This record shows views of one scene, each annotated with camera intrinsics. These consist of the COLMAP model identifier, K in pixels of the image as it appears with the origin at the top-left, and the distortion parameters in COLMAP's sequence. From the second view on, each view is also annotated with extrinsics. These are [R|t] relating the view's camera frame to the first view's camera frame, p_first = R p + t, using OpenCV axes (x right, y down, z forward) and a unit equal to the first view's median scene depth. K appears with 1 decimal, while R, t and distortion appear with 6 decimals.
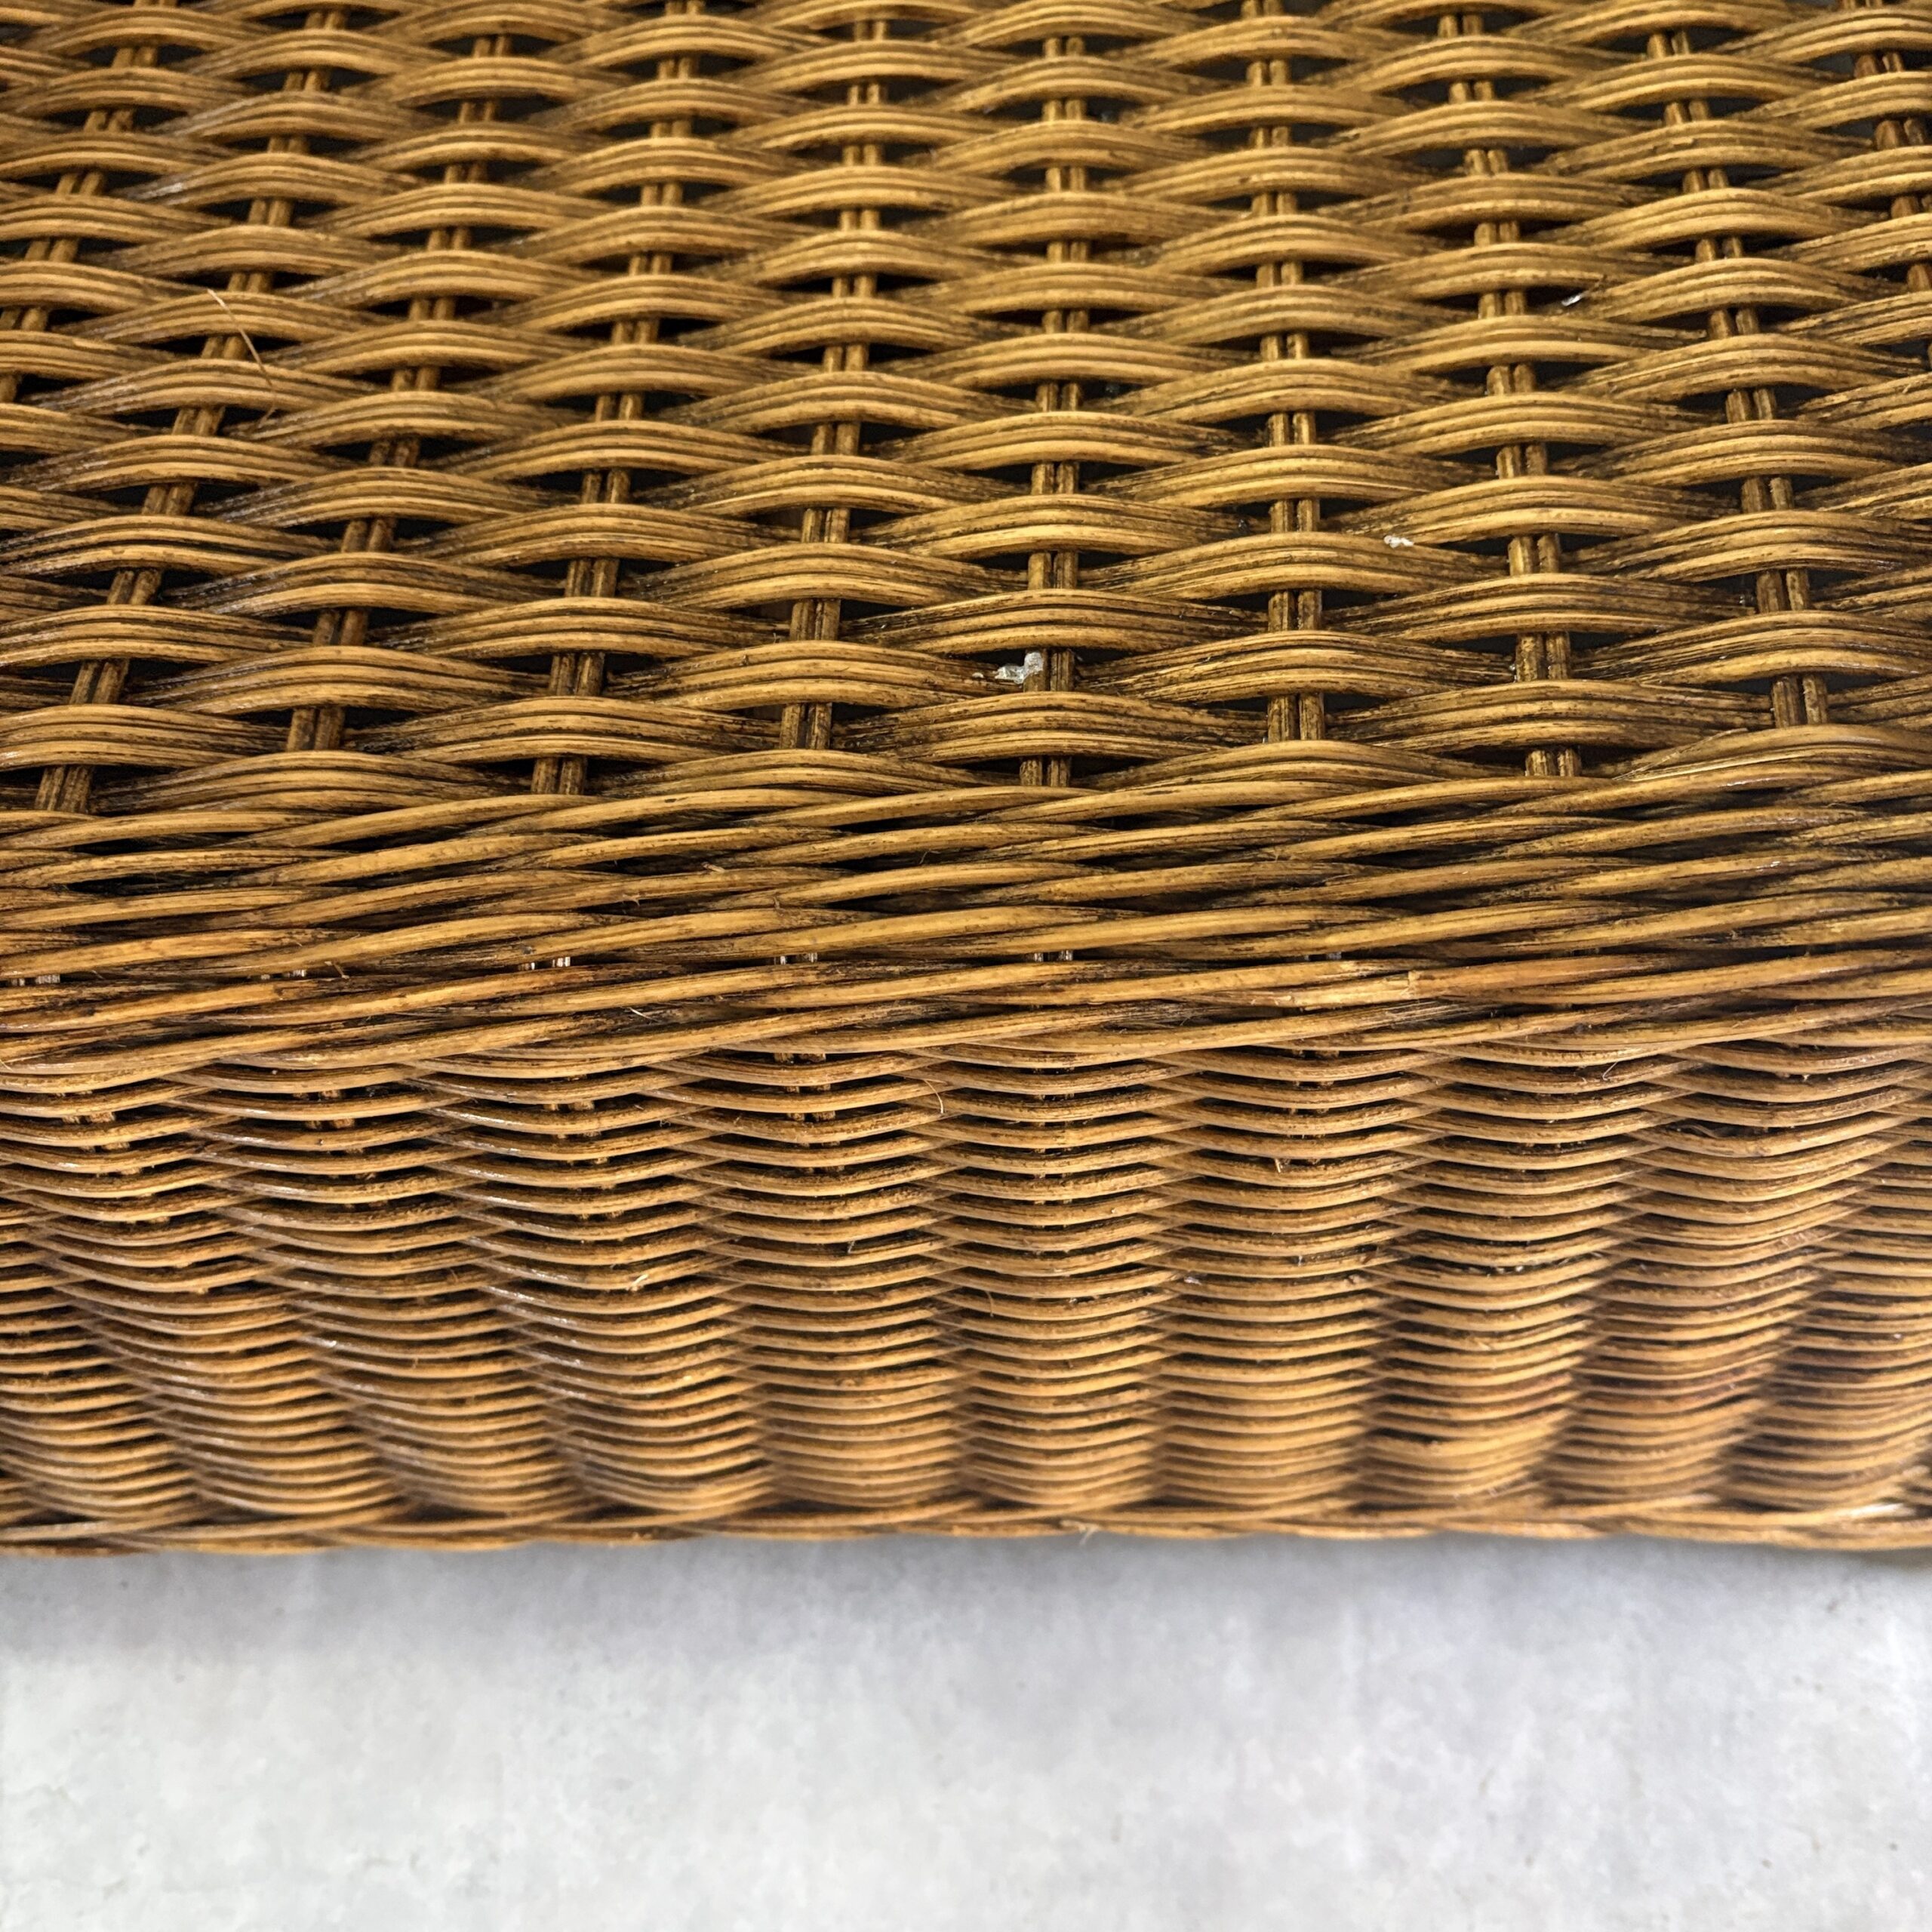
lens RADIAL K [[1966.7, 0, 948.4], [0, 1966.7, 967.6], [0, 0, 1]] dist [0.024745, 0.000000]
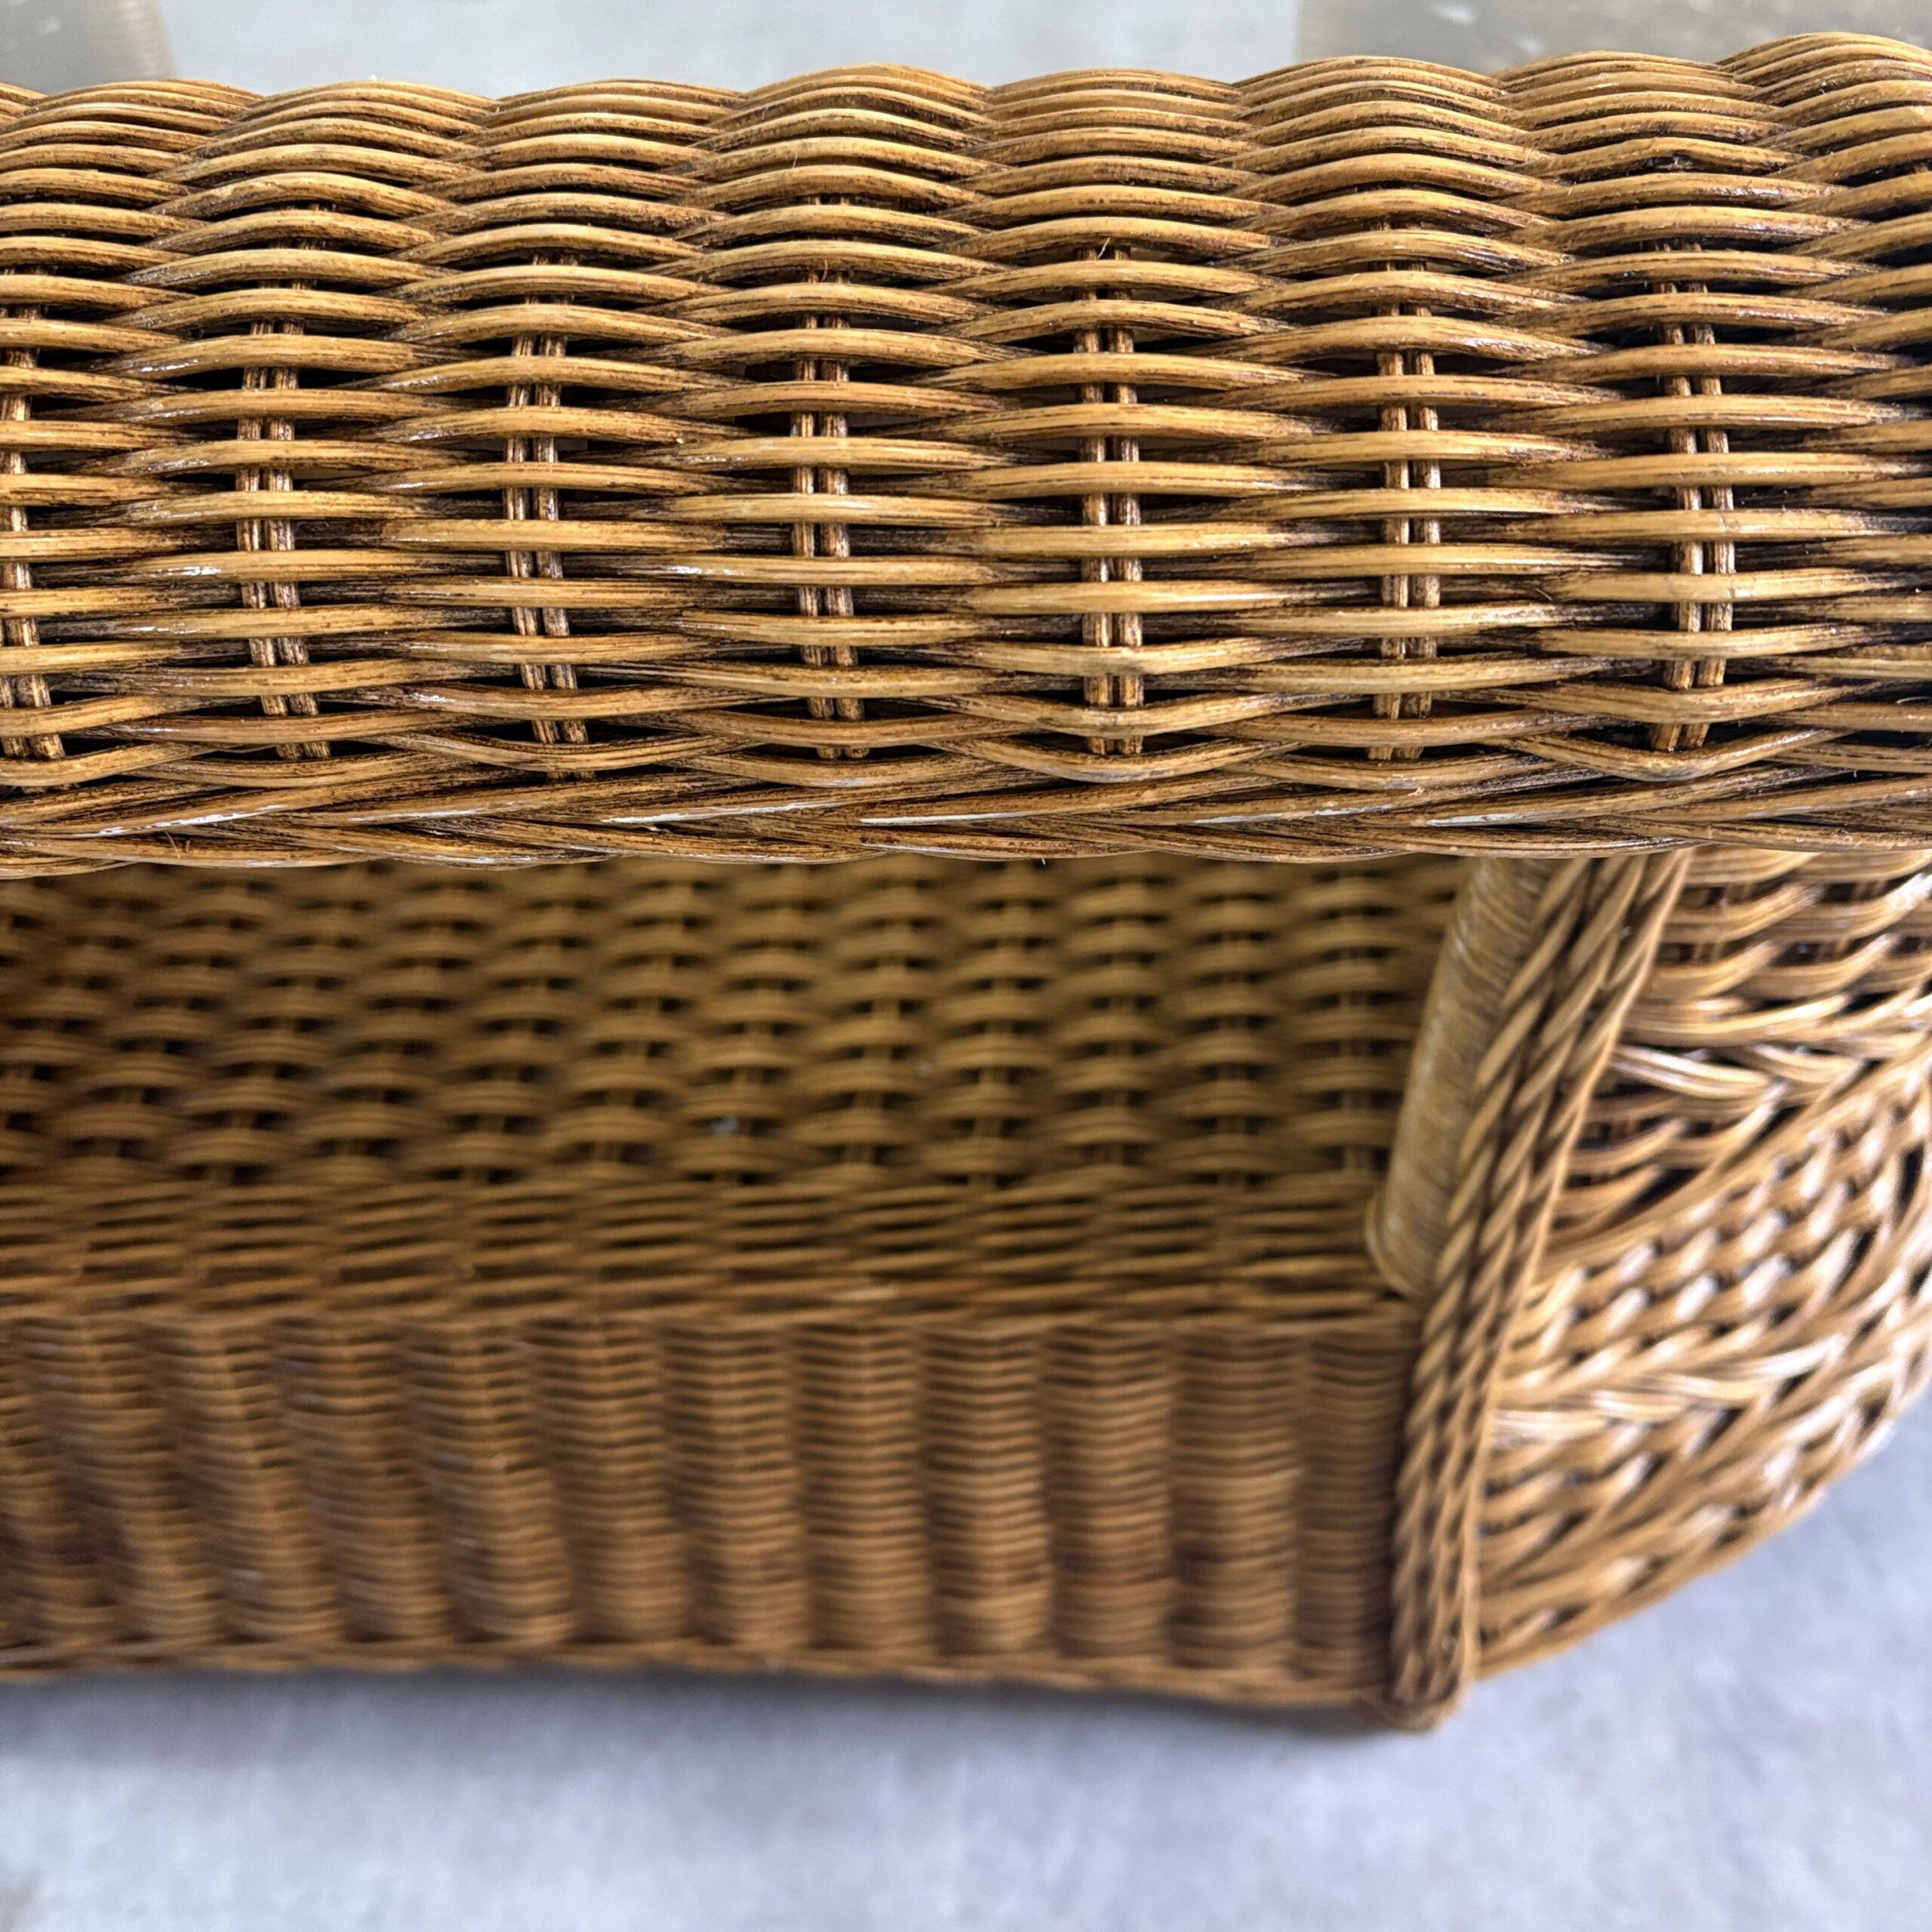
lens RADIAL K [[1966.7, 0, 968.1], [0, 1966.7, 978.6], [0, 0, 1]] dist [0.024745, 0.000000]
pose [[0.999523, 0.029894, -0.007717, 0.266023], [-0.030873, 0.969942, -0.241368, 0.150906], [0.000269, 0.241492, 0.970403, -0.833911]]
